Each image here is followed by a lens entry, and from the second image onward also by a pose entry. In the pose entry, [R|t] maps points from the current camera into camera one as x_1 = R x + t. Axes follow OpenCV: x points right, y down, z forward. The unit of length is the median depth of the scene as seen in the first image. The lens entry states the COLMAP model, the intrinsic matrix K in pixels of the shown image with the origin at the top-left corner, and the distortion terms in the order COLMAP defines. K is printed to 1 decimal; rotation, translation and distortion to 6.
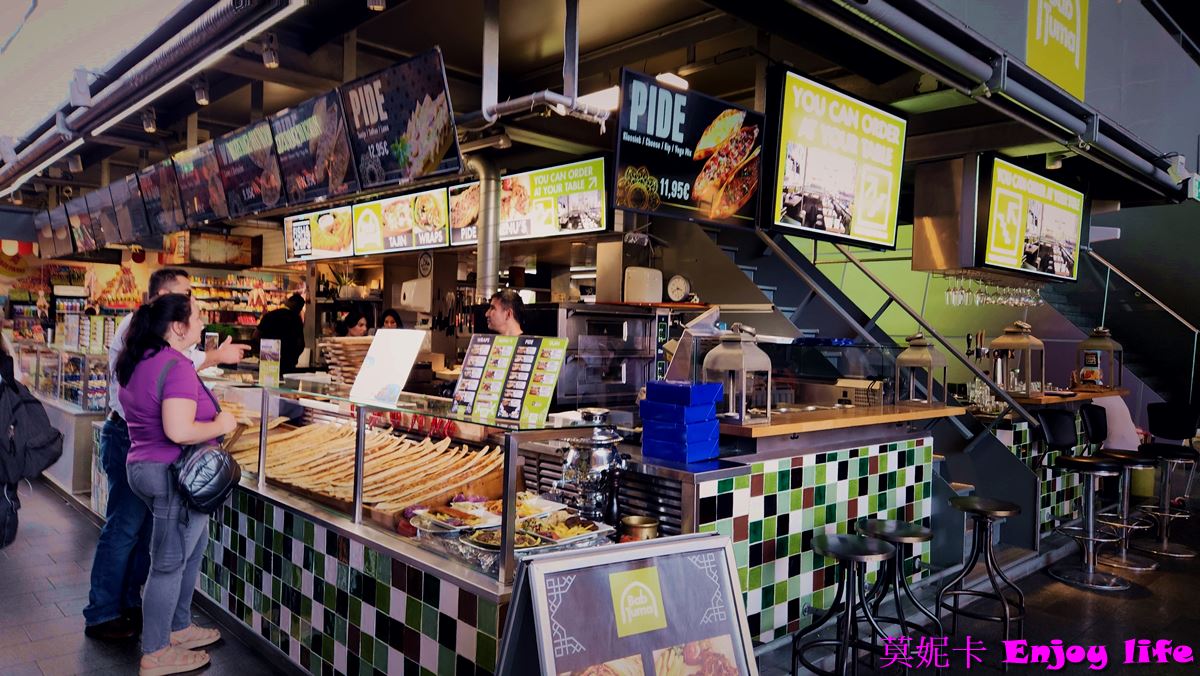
lens RADIAL K [[827.6, 0, 600.0], [0, 827.6, 338.0], [0, 0, 1]] dist [0.007123, 0.002044]
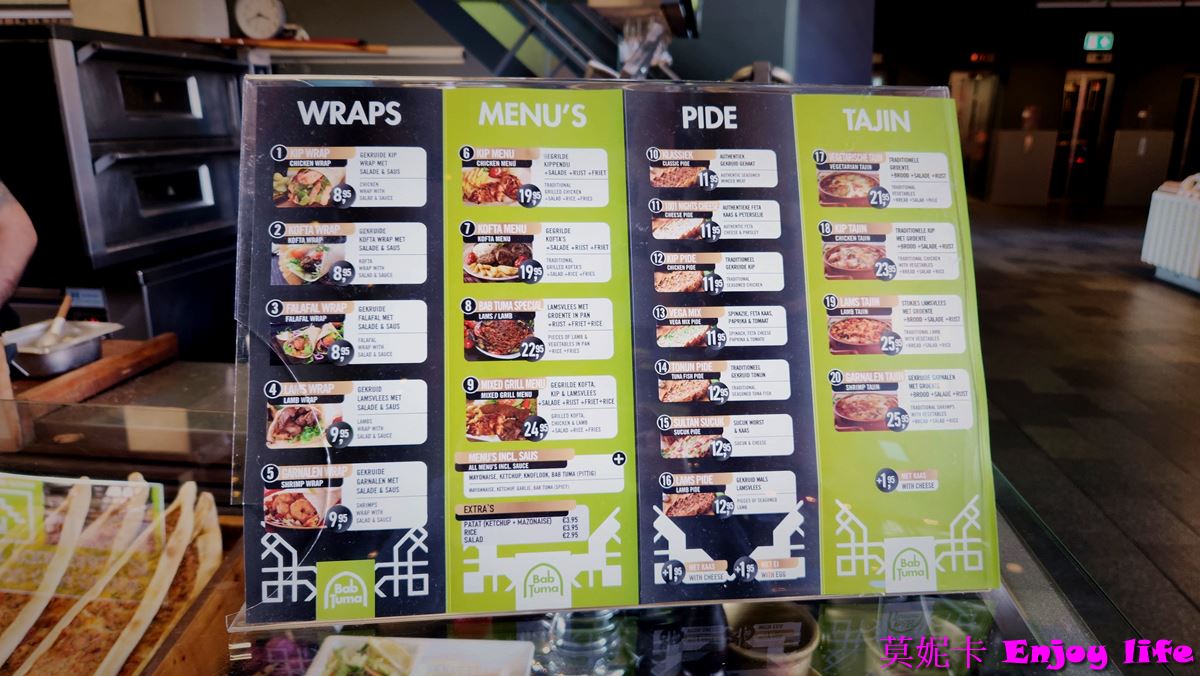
lens RADIAL K [[827.6, 0, 600.0], [0, 827.6, 338.0], [0, 0, 1]] dist [0.007123, 0.002044]
pose [[0.769677, -0.185638, 0.610848, -0.220781], [0.018339, 0.962827, 0.269497, 0.001930], [-0.638170, -0.196223, 0.744470, 0.884381]]
